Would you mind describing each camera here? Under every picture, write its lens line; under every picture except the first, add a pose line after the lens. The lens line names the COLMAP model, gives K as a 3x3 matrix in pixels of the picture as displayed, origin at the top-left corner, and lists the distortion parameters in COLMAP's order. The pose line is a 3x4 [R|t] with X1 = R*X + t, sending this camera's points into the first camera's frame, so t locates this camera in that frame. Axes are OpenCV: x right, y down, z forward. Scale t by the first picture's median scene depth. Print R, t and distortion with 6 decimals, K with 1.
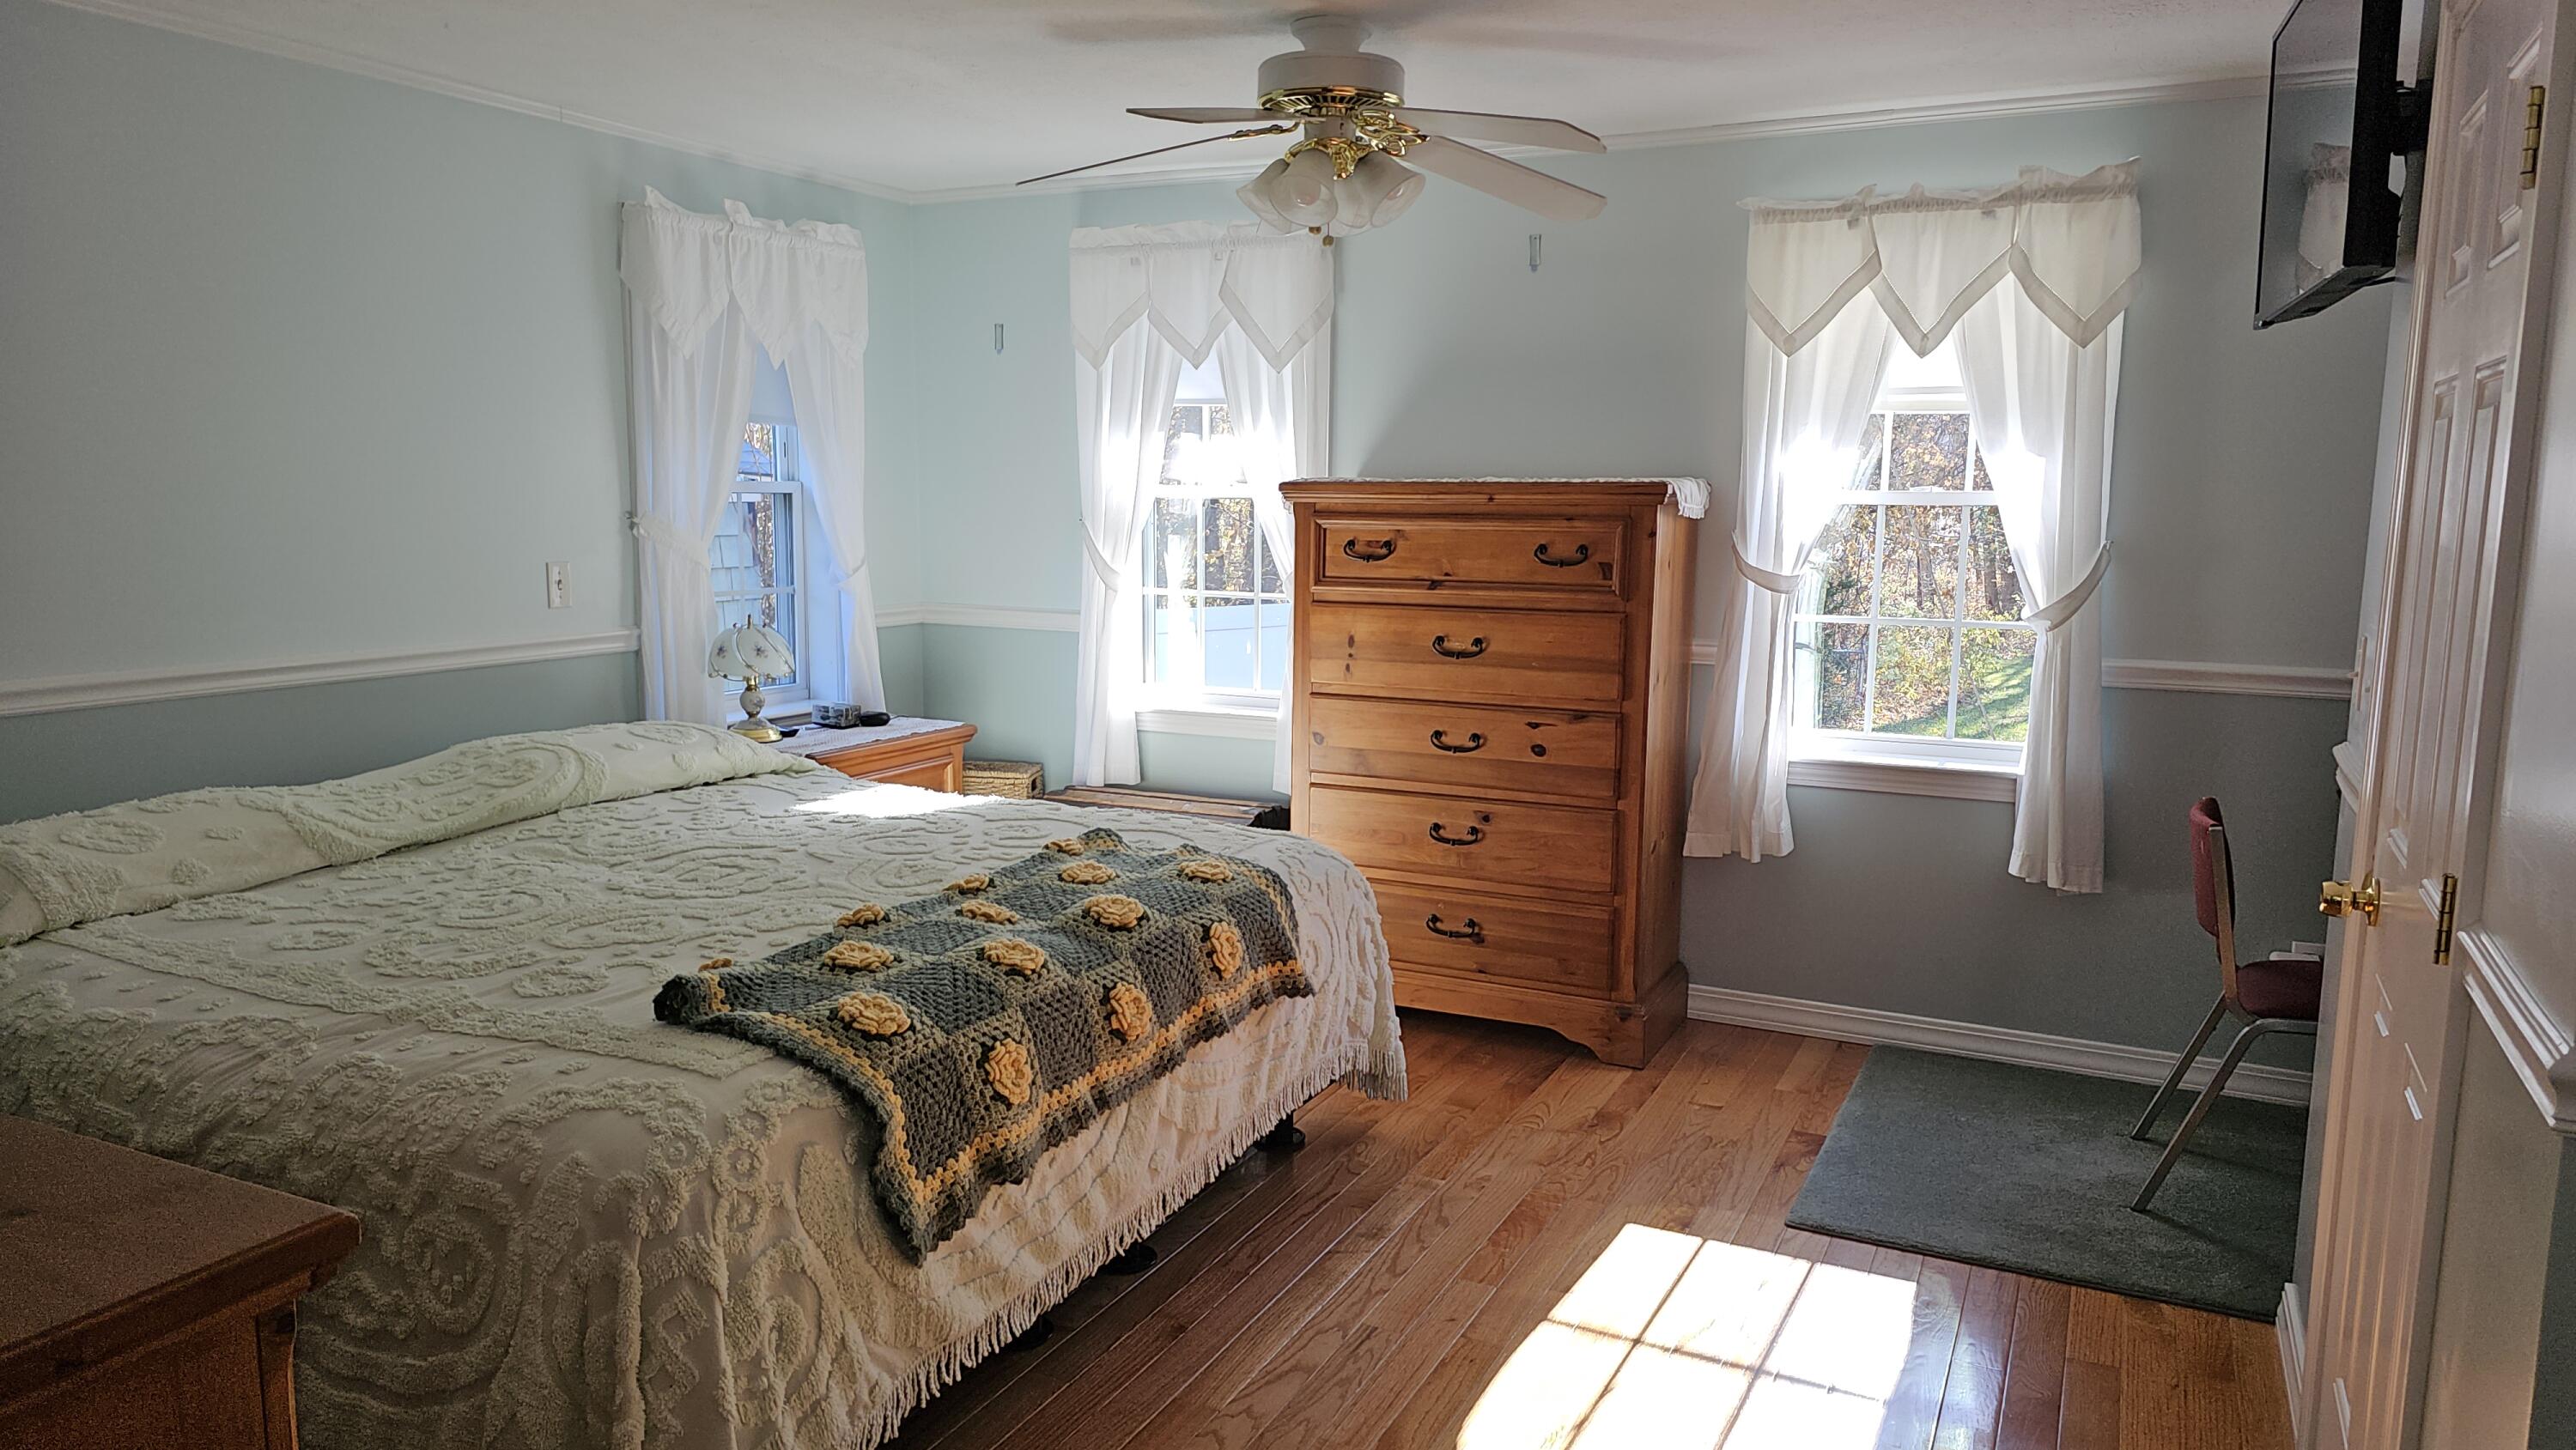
lens RADIAL K [[1752.2, 0, 1271.4], [0, 1752.2, 721.6], [0, 0, 1]] dist [0.083946, -0.077813]
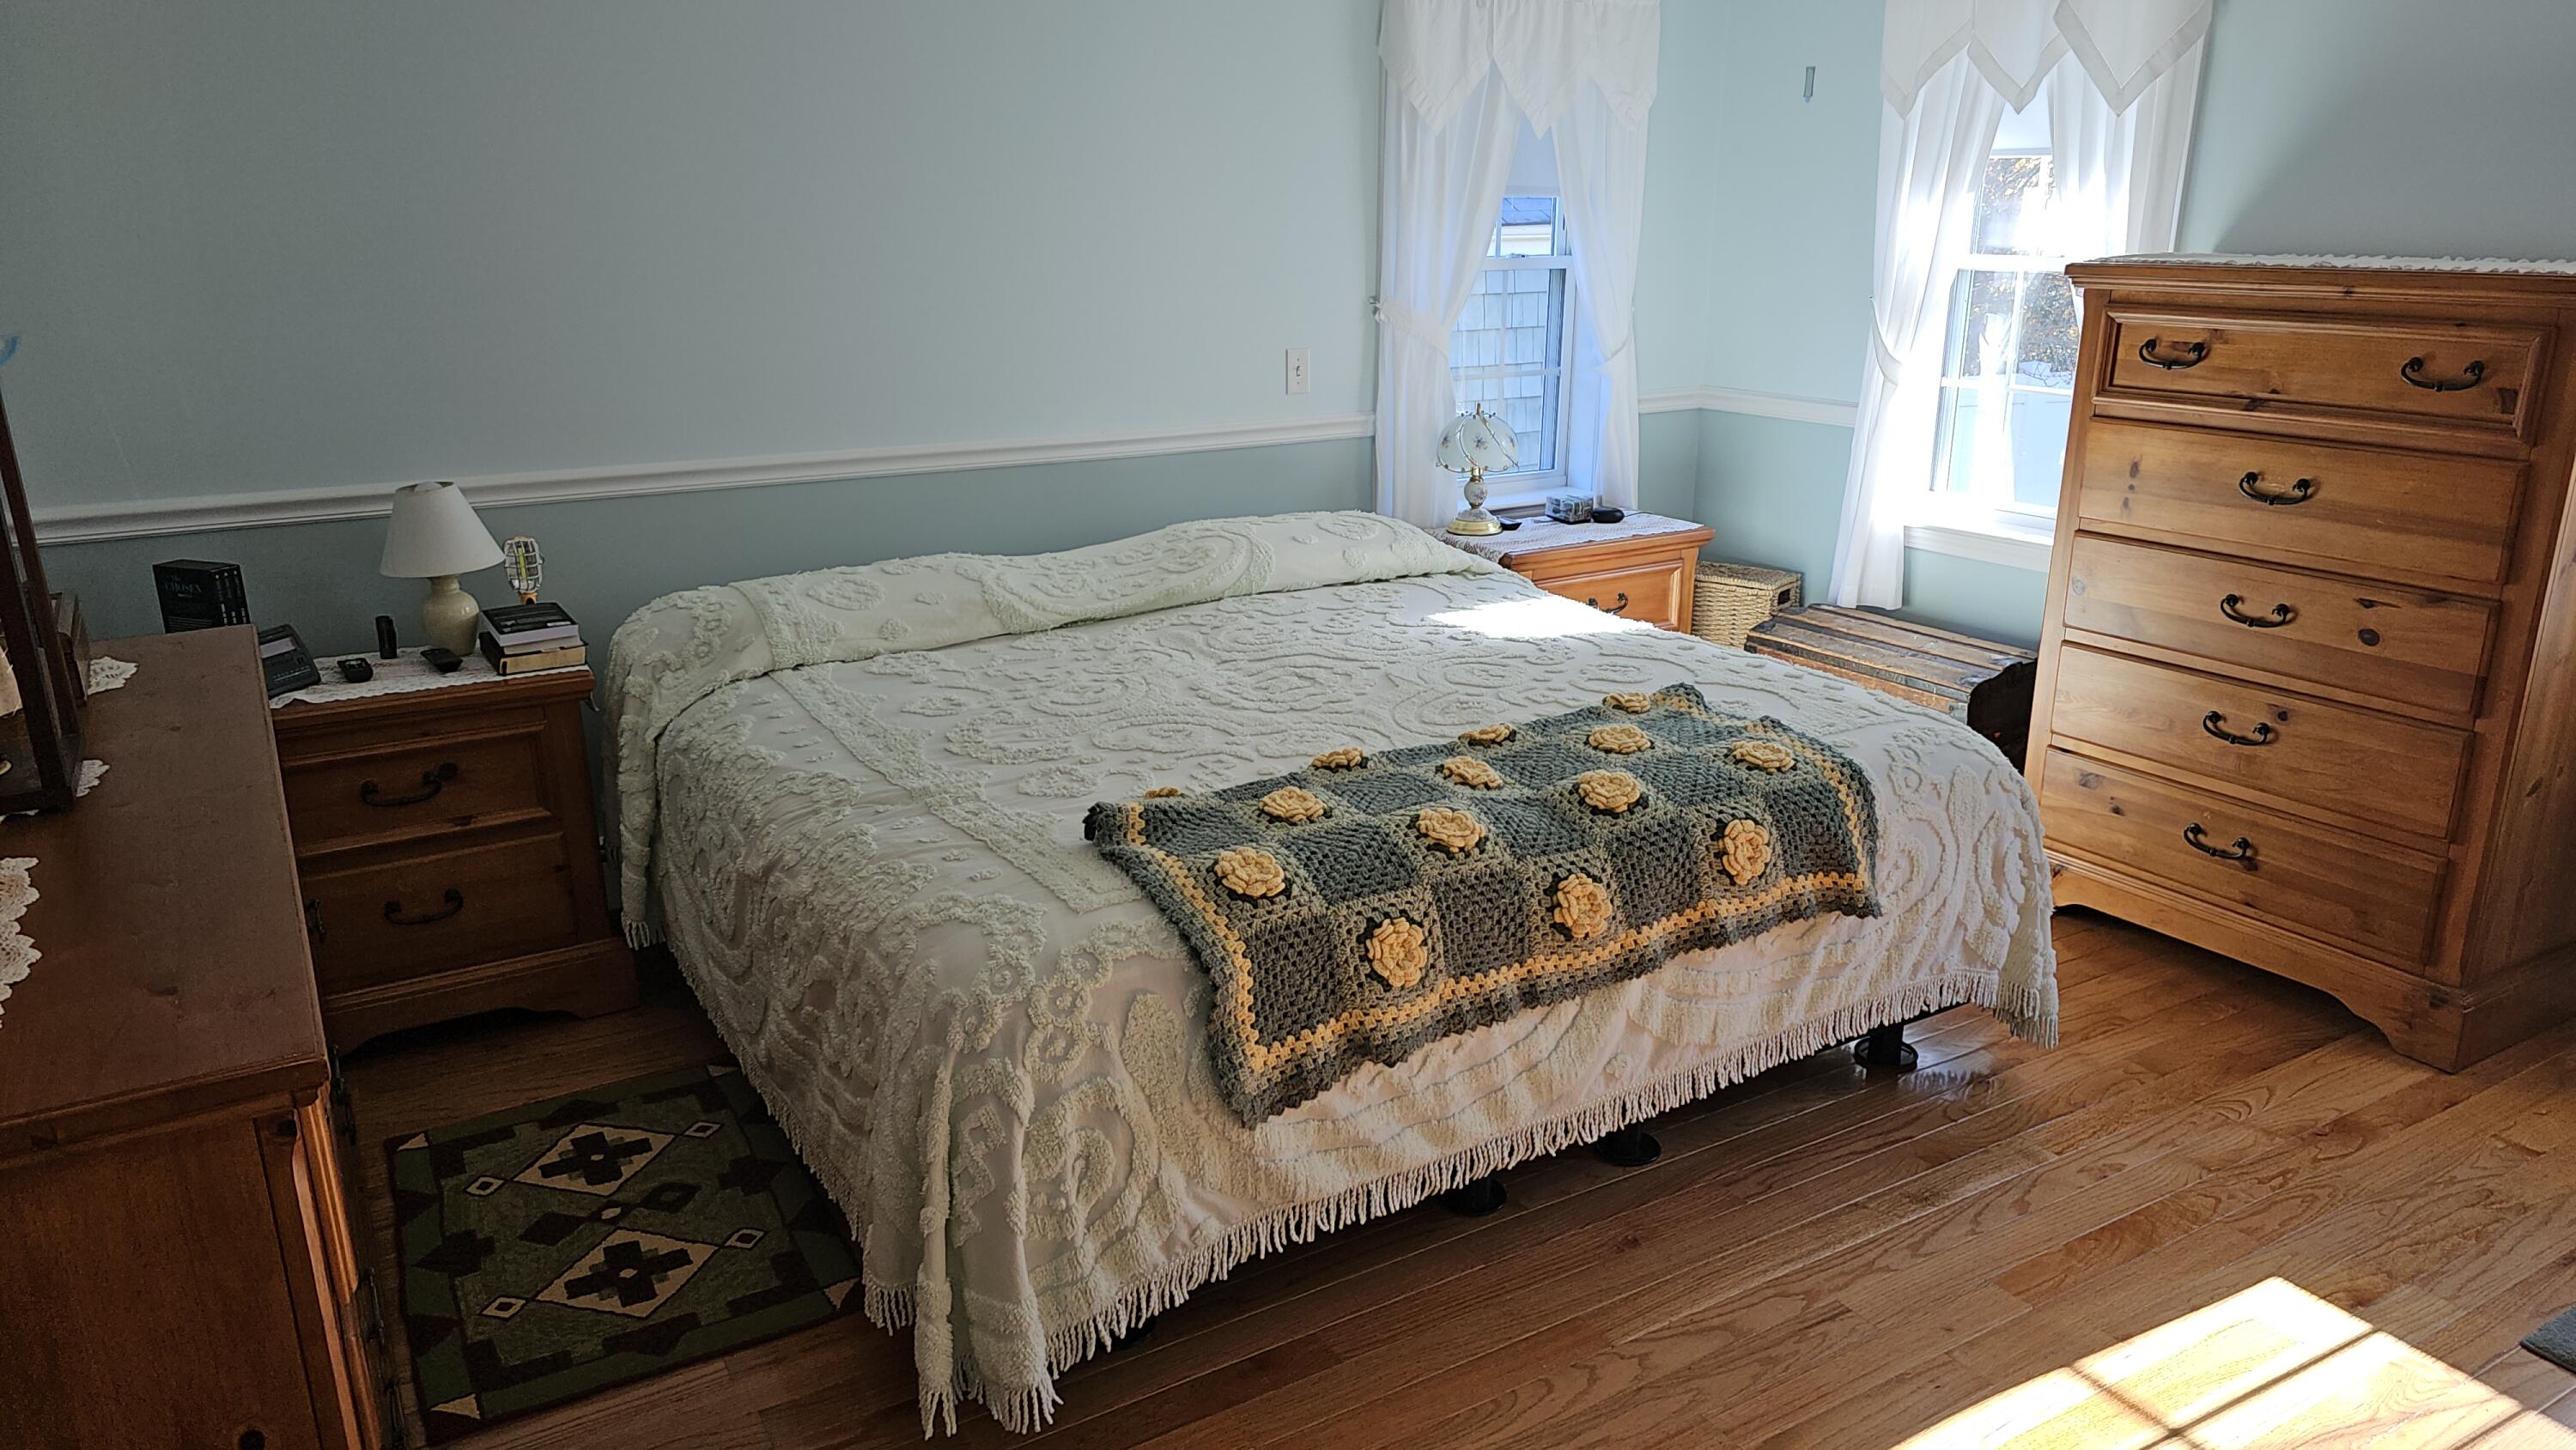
lens RADIAL K [[1752.2, 0, 1224.7], [0, 1752.2, 735.6], [0, 0, 1]] dist [0.083946, -0.077813]
pose [[0.841474, 0.141198, -0.521521, 0.180285], [-0.060162, 0.983732, 0.169268, -0.052143], [0.536938, -0.111059, 0.836280, 0.116277]]
